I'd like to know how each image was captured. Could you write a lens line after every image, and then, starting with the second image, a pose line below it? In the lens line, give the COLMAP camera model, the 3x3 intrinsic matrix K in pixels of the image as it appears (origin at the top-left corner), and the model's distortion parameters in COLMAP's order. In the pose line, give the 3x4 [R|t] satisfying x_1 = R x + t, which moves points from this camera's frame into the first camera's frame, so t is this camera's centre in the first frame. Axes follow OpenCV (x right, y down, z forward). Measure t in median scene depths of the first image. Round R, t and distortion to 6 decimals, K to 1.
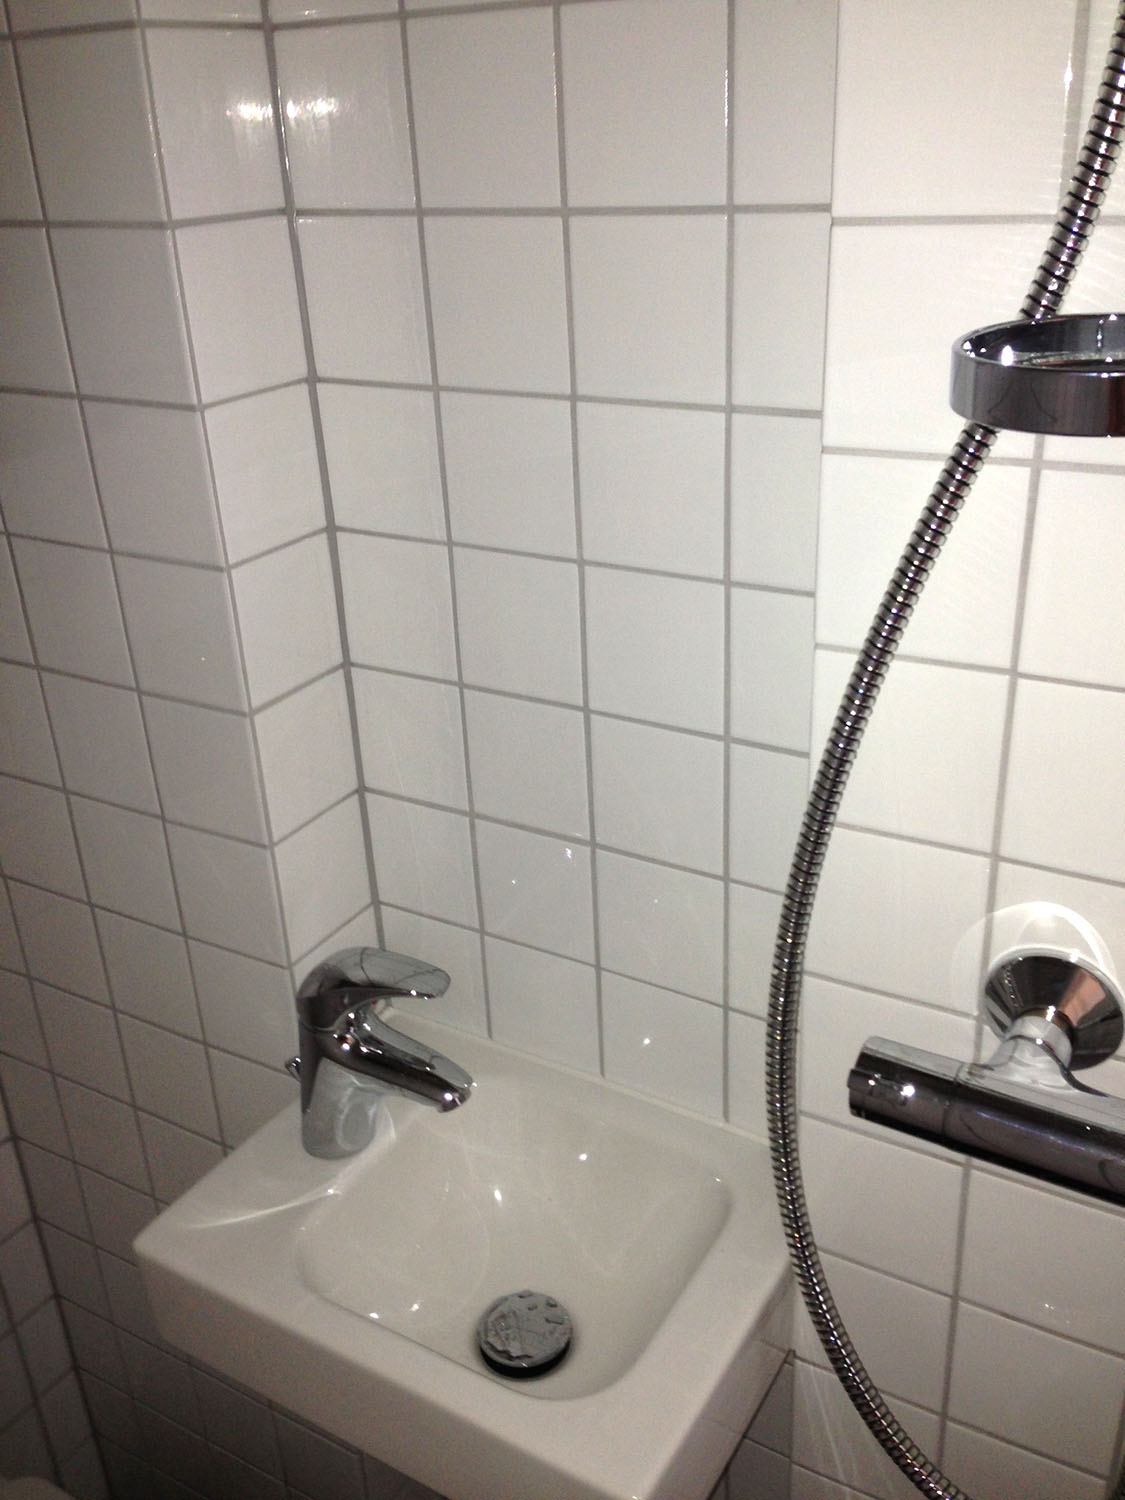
lens RADIAL K [[1377.4, 0, 562.5], [0, 1377.4, 750.0], [0, 0, 1]] dist [0.136166, -0.185041]
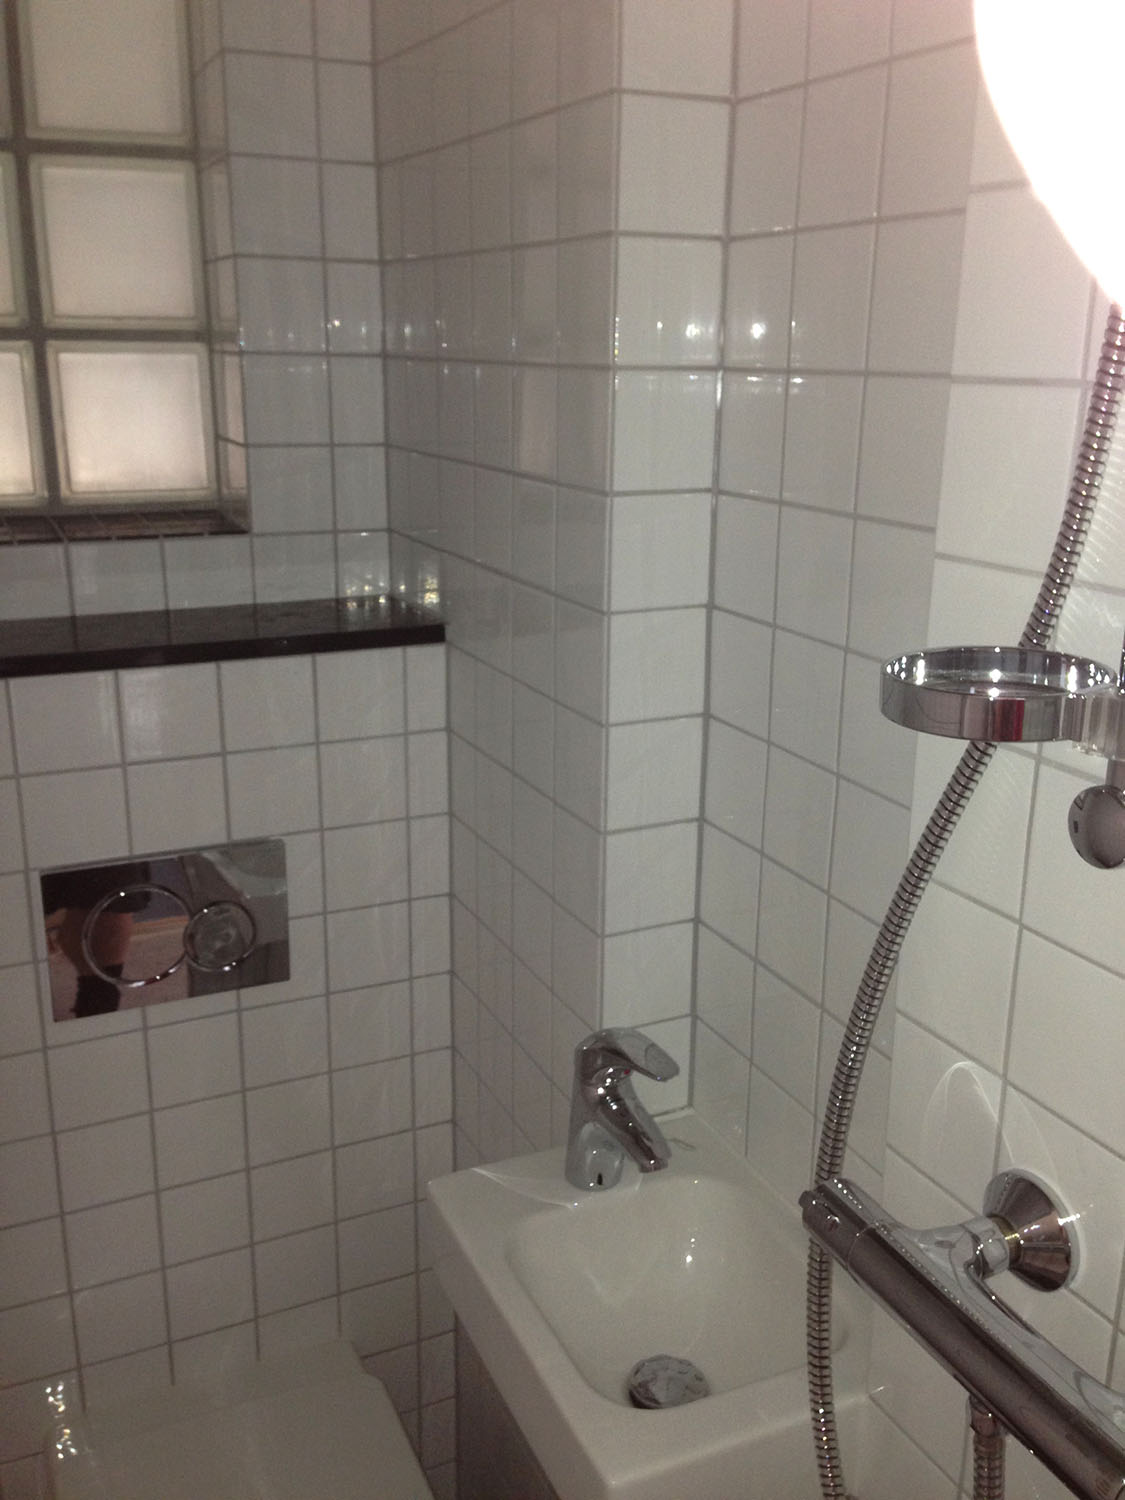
lens RADIAL K [[1377.4, 0, 562.5], [0, 1377.4, 750.0], [0, 0, 1]] dist [0.136166, -0.185041]
pose [[0.830752, 0.205559, -0.517297, 0.425032], [-0.275568, 0.959322, -0.061342, -0.010495], [0.483645, 0.193511, 0.853605, -0.186736]]
